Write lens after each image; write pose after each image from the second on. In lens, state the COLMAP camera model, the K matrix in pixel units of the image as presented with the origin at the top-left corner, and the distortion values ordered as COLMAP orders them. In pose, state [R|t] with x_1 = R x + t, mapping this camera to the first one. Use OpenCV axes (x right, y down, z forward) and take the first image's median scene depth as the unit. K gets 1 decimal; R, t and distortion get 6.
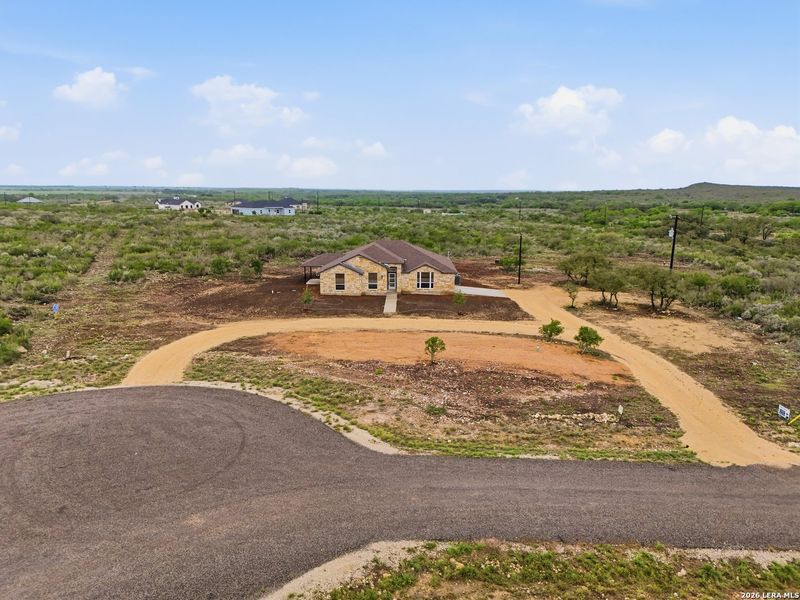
lens RADIAL K [[578.7, 0, 406.4], [0, 578.7, 300.9], [0, 0, 1]] dist [0.088742, -0.091326]
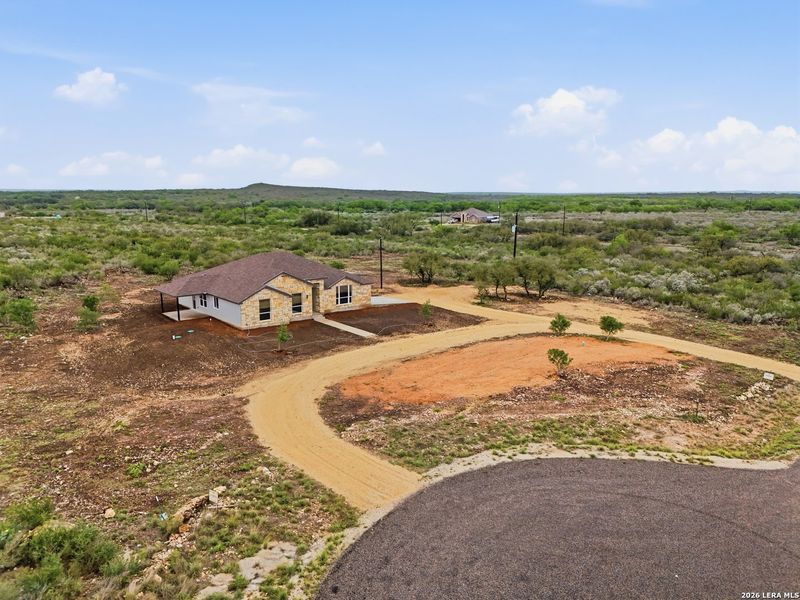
lens RADIAL K [[578.7, 0, 406.4], [0, 578.7, 300.9], [0, 0, 1]] dist [0.088742, -0.091326]
pose [[0.747970, -0.126078, 0.651648, -0.529906], [0.124243, 0.991035, 0.049134, -0.065689], [-0.652001, 0.044212, 0.756928, 0.316005]]
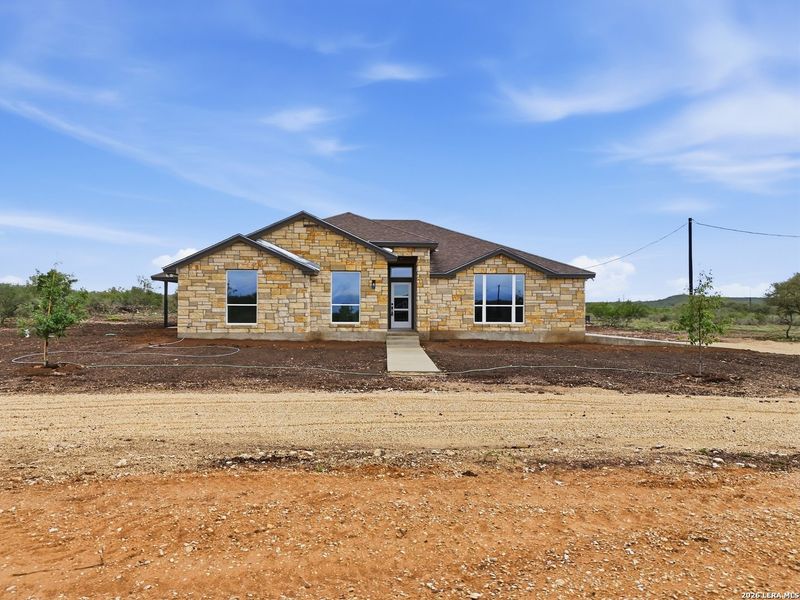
lens RADIAL K [[578.7, 0, 406.4], [0, 578.7, 300.9], [0, 0, 1]] dist [0.088742, -0.091326]
pose [[0.999276, -0.003191, 0.037920, -0.040146], [0.010611, 0.980321, -0.197124, 0.036951], [-0.036545, 0.197384, 0.979645, 0.754529]]
